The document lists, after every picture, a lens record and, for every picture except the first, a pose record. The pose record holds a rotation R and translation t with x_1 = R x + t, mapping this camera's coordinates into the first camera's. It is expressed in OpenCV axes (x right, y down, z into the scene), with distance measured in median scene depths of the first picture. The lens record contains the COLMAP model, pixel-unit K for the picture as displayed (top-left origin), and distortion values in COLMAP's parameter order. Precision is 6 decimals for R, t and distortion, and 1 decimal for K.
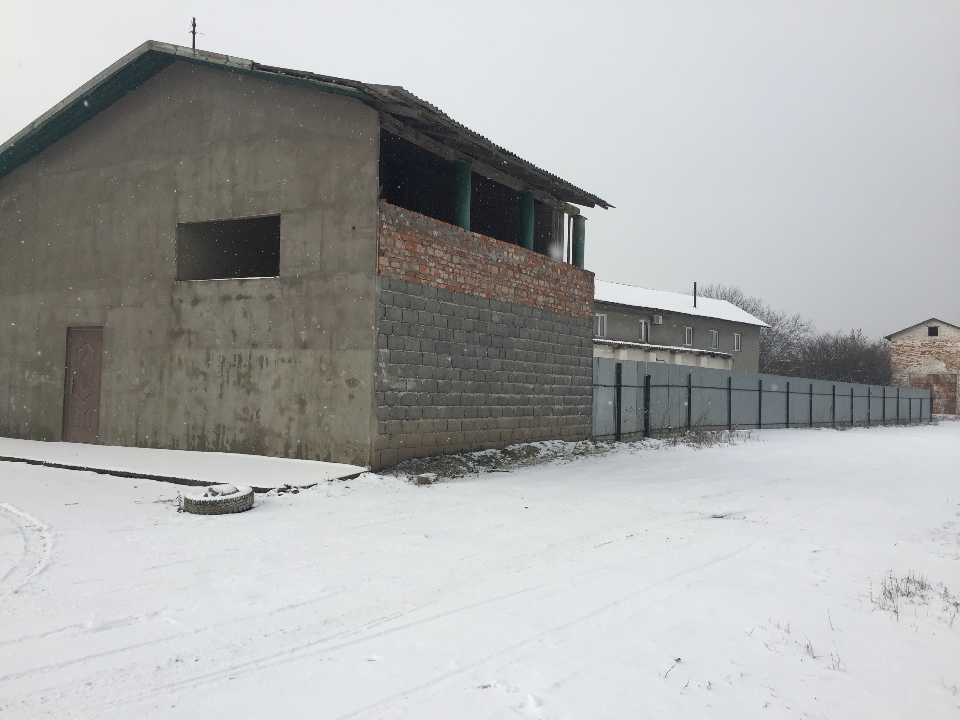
lens RADIAL K [[843.6, 0, 481.2], [0, 843.6, 363.9], [0, 0, 1]] dist [0.086237, -0.080659]
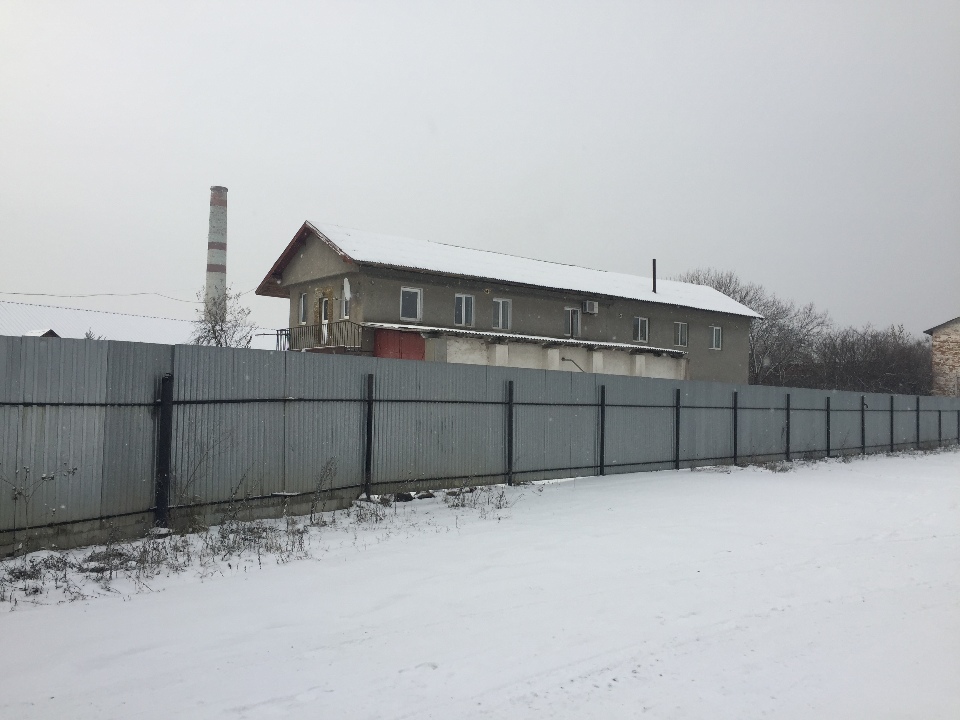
lens RADIAL K [[843.6, 0, 483.6], [0, 843.6, 362.9], [0, 0, 1]] dist [0.086237, -0.080659]
pose [[0.997550, -0.011292, -0.069038, 0.178319], [0.010341, 0.999847, -0.014103, 0.006678], [0.069186, 0.013355, 0.997514, 0.274913]]
